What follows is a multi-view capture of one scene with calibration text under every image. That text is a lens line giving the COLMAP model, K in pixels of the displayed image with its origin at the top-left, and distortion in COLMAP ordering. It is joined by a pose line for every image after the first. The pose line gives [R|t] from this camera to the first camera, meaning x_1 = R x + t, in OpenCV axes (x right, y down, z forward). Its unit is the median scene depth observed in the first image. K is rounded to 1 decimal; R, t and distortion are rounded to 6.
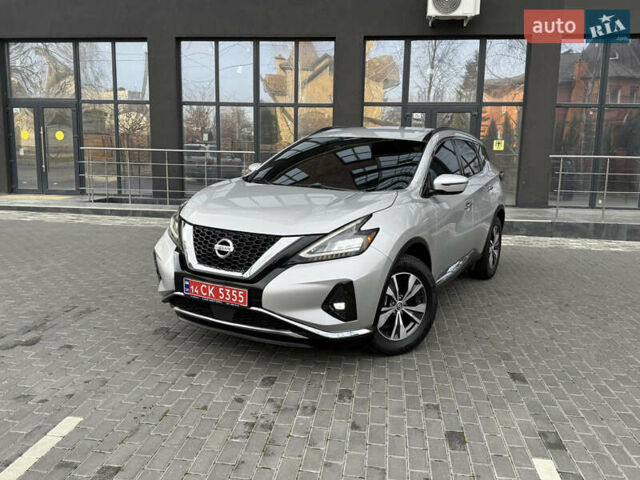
lens RADIAL K [[565.2, 0, 320.0], [0, 565.2, 240.0], [0, 0, 1]] dist [0.118360, -0.220731]
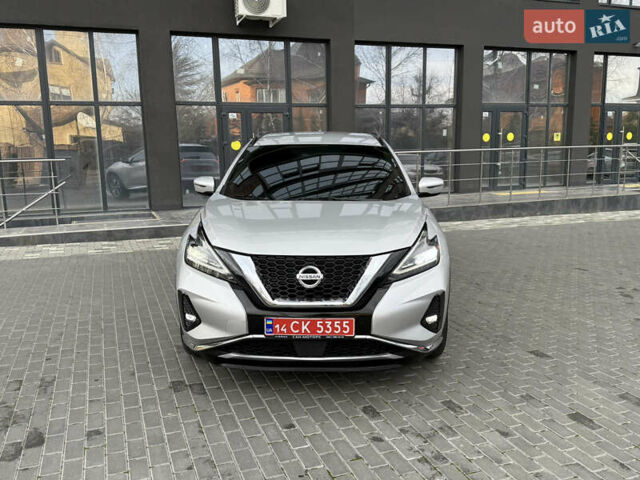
lens RADIAL K [[565.2, 0, 320.0], [0, 565.2, 240.0], [0, 0, 1]] dist [0.118360, -0.220731]
pose [[0.883607, -0.109746, 0.455186, -0.553522], [0.106474, 0.993771, 0.032913, -0.069987], [-0.455963, 0.019383, 0.889788, 0.201435]]
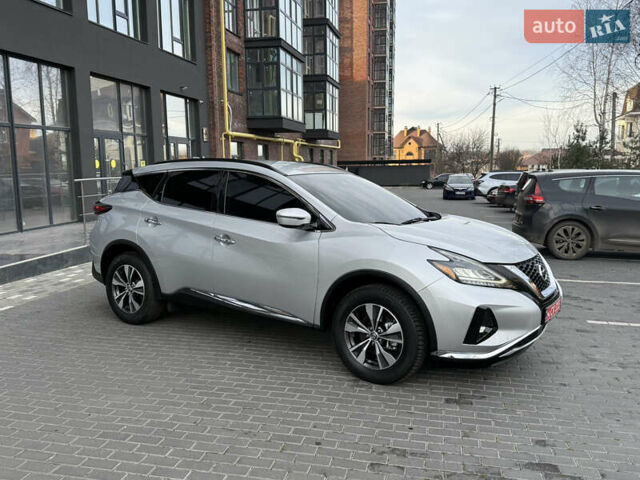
lens RADIAL K [[565.2, 0, 320.0], [0, 565.2, 240.0], [0, 0, 1]] dist [0.118360, -0.220731]
pose [[0.094186, -0.152527, 0.983801, -1.378189], [0.168085, 0.976444, 0.135294, -0.290232], [-0.981263, 0.152620, 0.117605, 1.311548]]
